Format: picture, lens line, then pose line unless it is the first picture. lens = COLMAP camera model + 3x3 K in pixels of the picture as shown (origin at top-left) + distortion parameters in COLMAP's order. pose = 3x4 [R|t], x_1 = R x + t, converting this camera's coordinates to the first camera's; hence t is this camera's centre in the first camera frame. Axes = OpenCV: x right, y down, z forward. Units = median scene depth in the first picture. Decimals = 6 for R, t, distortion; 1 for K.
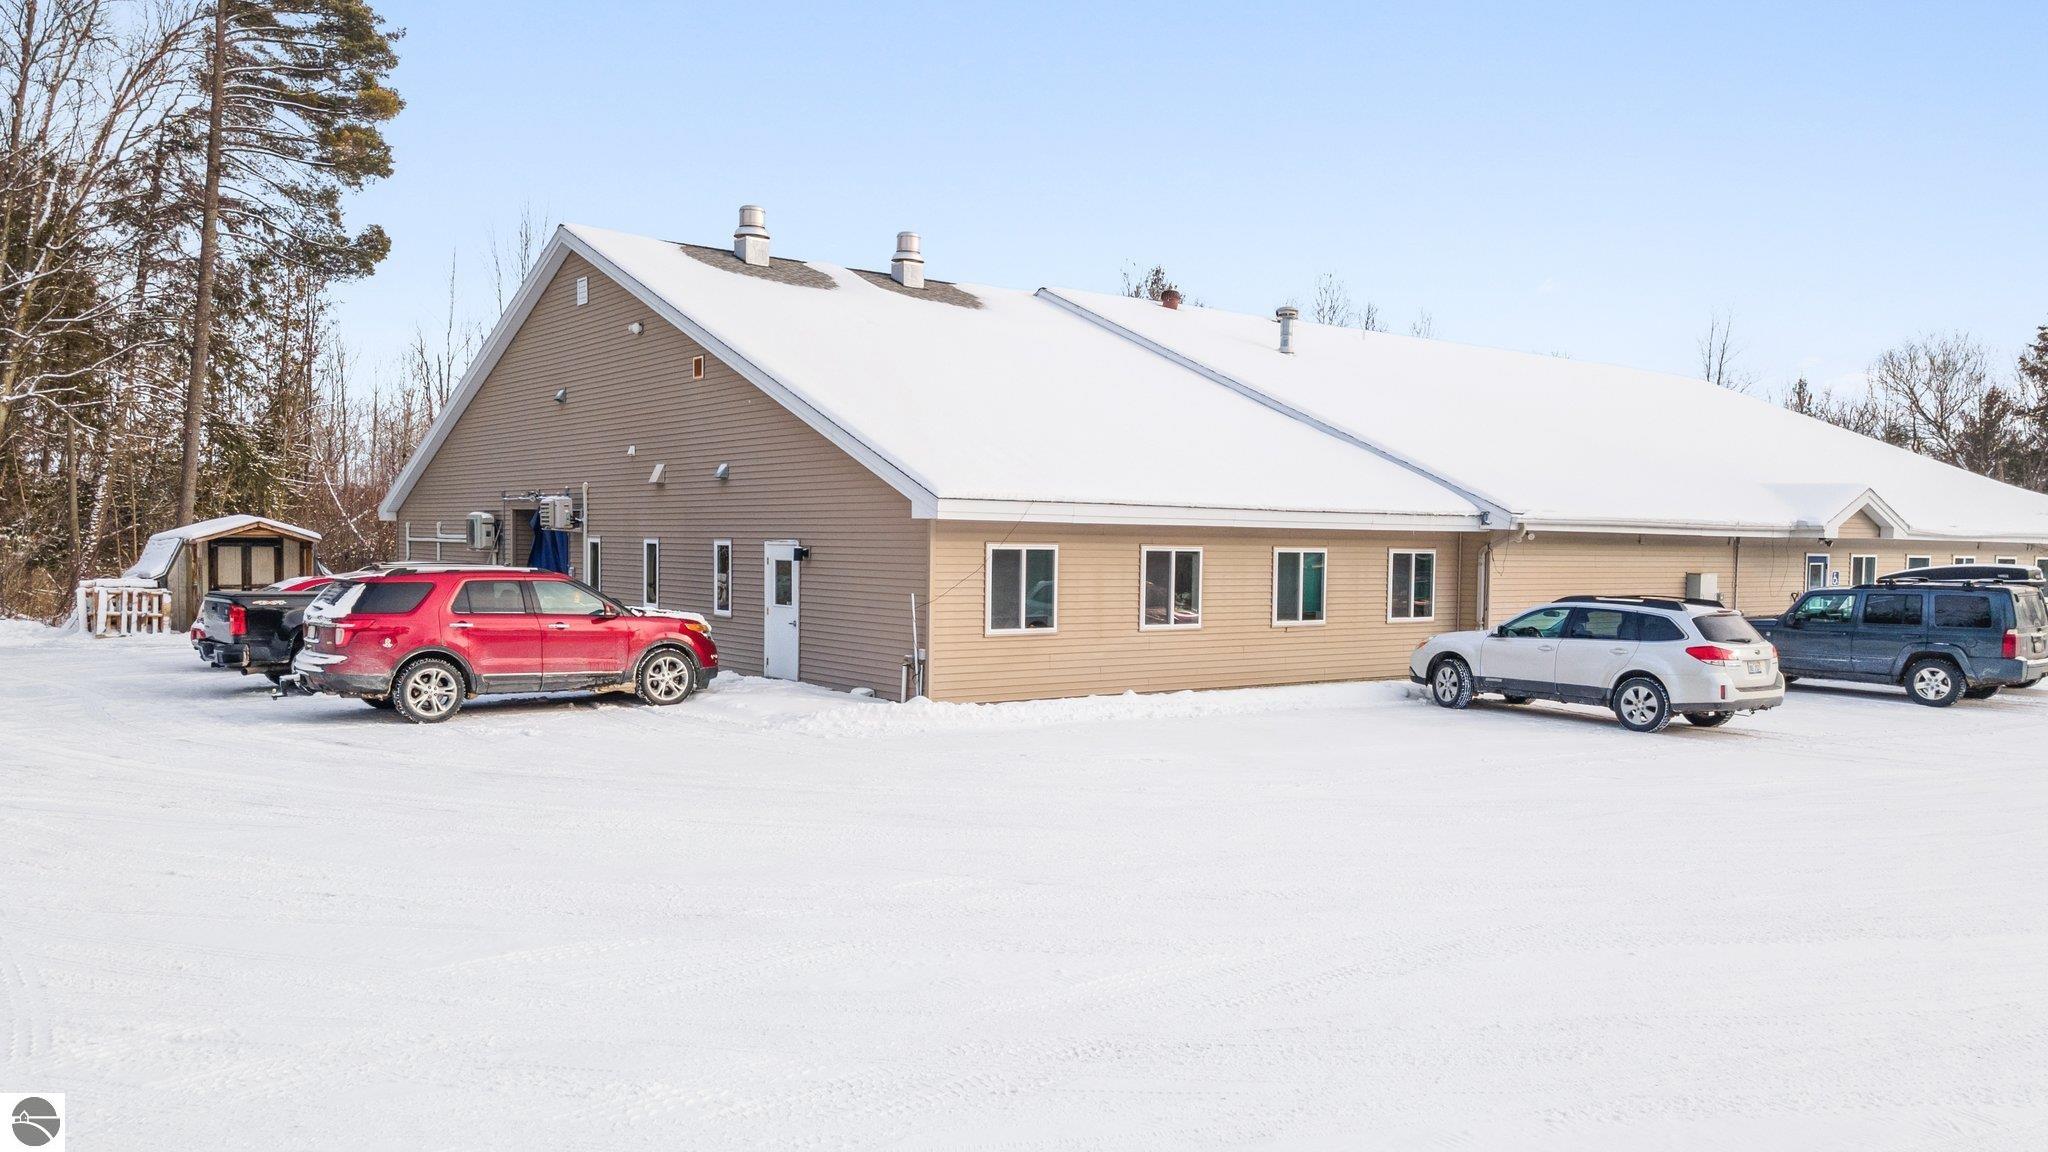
lens RADIAL K [[1466.8, 0, 1026.8], [0, 1466.8, 606.1], [0, 0, 1]] dist [0.057470, -0.061722]
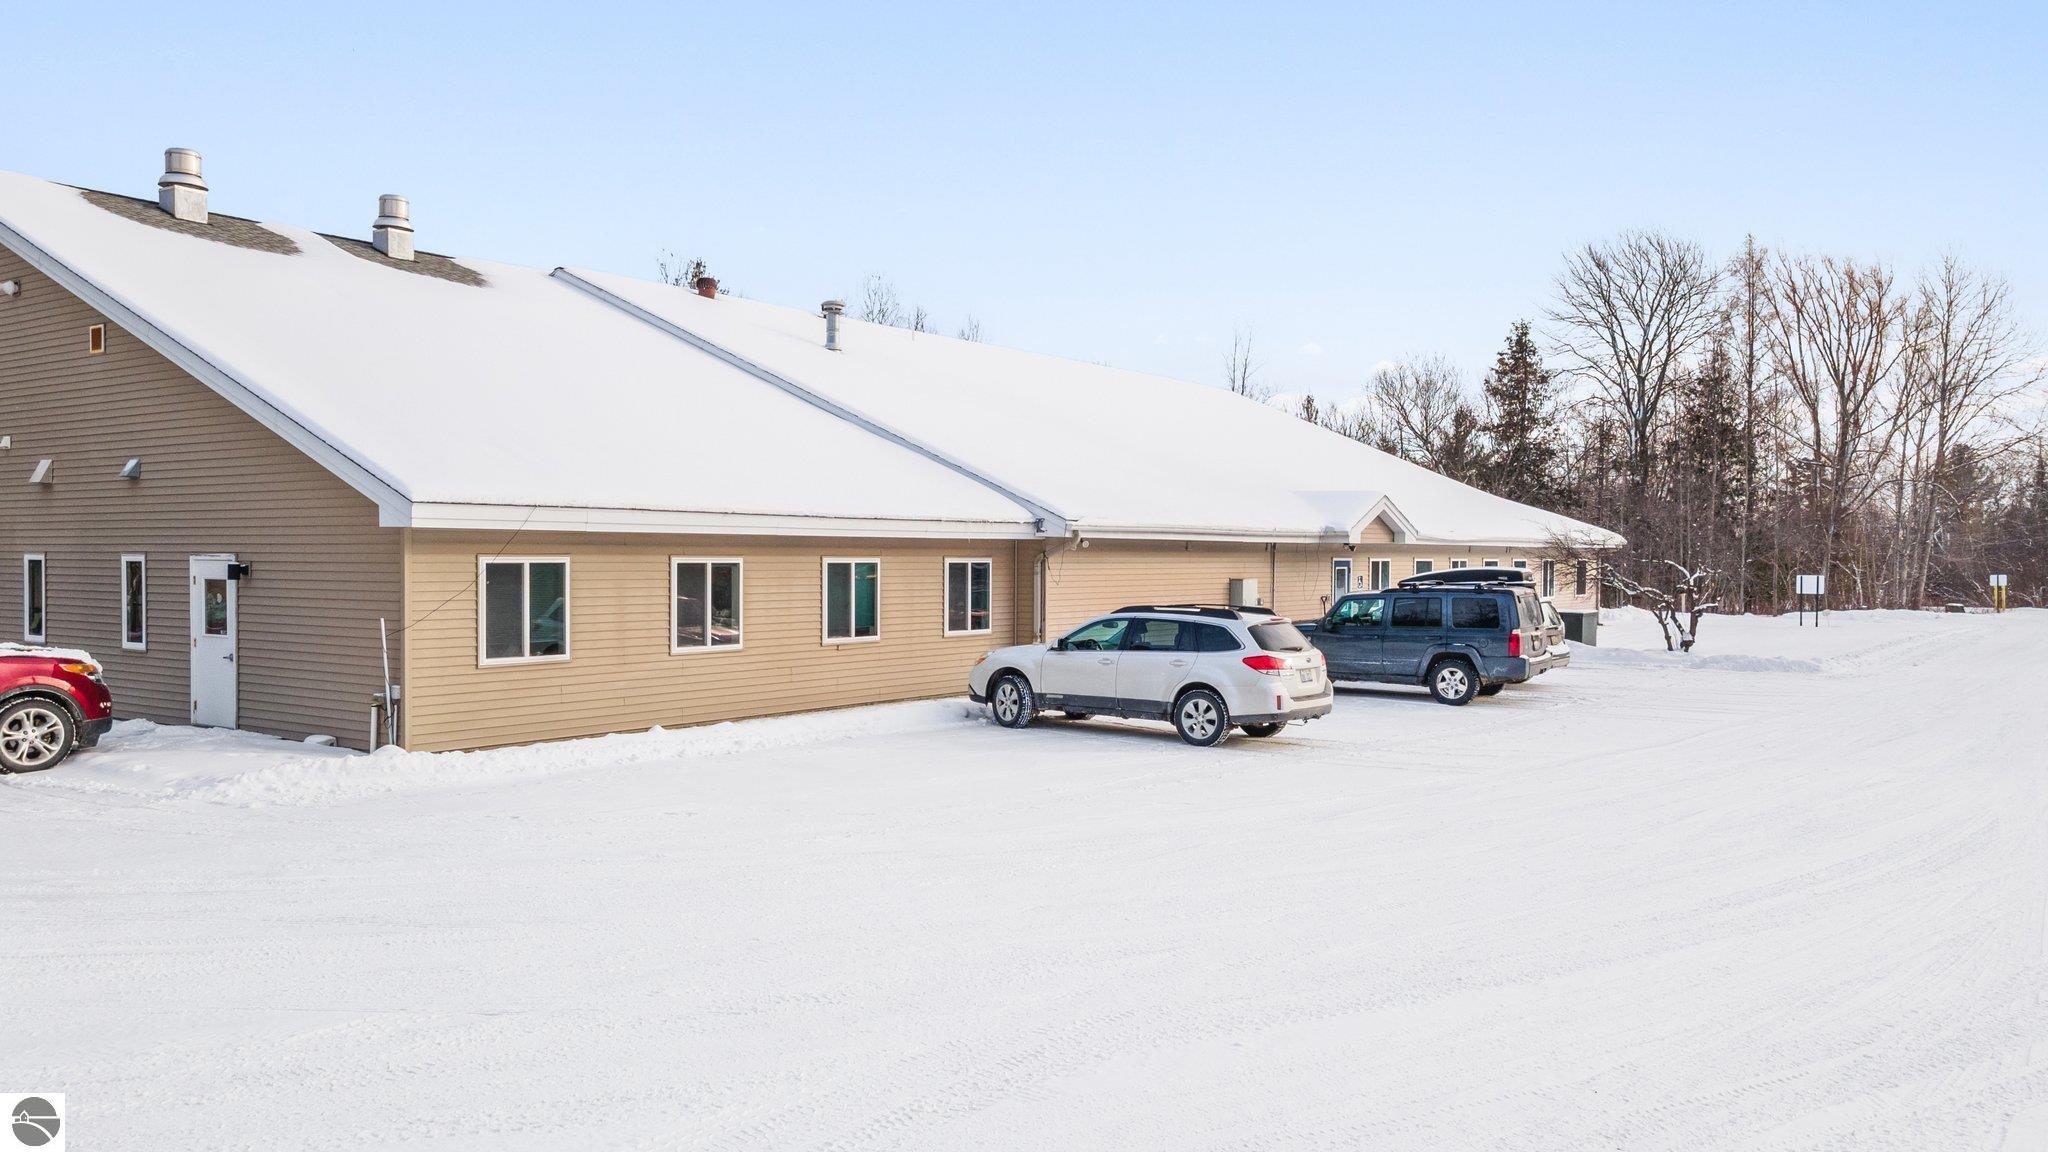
lens RADIAL K [[1503.7, 0, 1023.4], [0, 1503.7, 585.0], [0, 0, 1]] dist [0.005511, 0.049575]
pose [[0.956809, -0.015042, 0.290329, 0.017331], [0.020902, 0.999635, -0.017095, -0.004498], [-0.289966, 0.022425, 0.956774, 0.075158]]
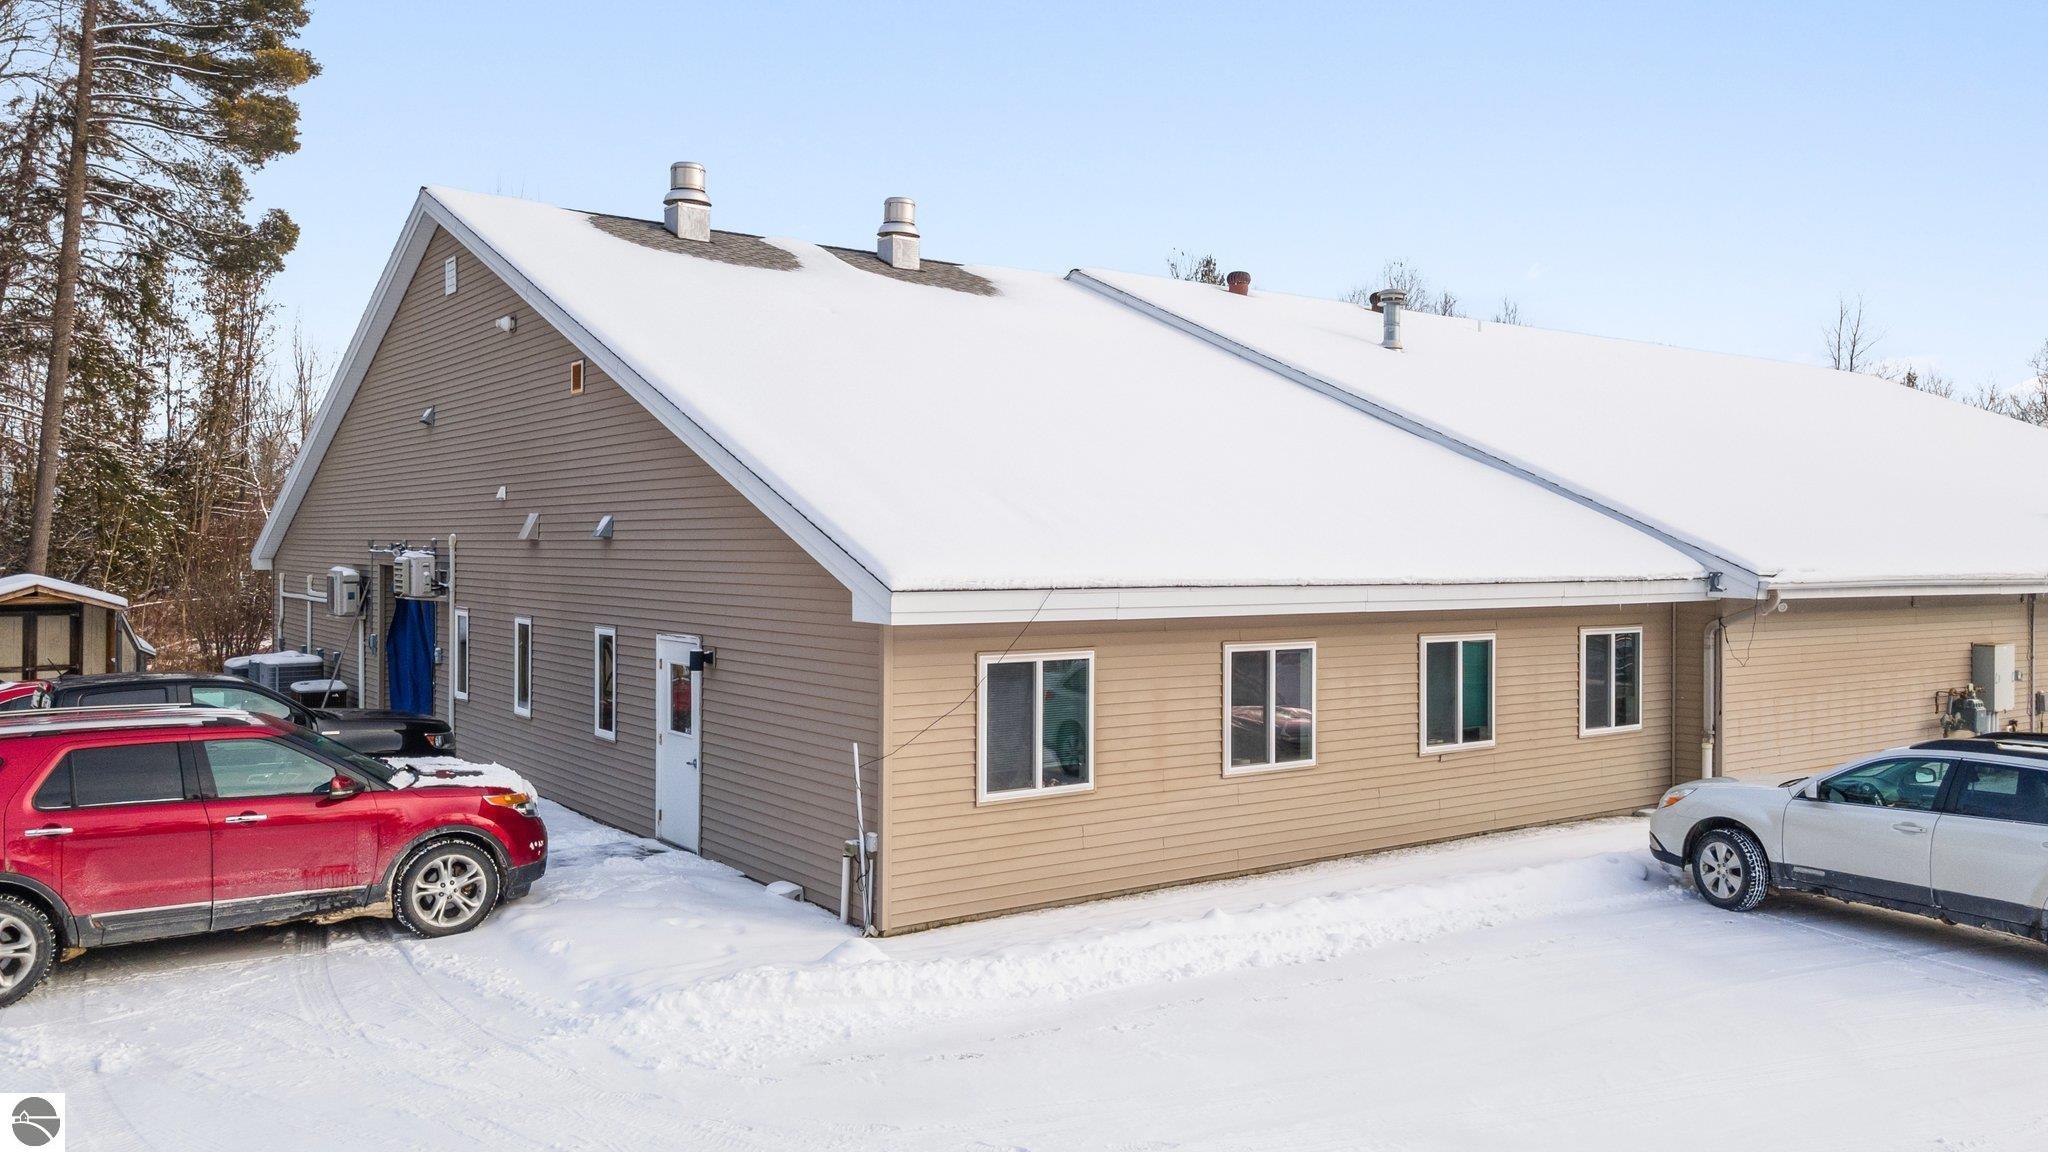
lens RADIAL K [[1505.7, 0, 1022.8], [0, 1505.7, 562.7], [0, 0, 1]] dist [0.034623, 0.010132]
pose [[0.999512, -0.007288, -0.030363, 0.009410], [0.006268, 0.999417, -0.033558, -0.052106], [0.030590, 0.033351, 0.998975, 0.314047]]
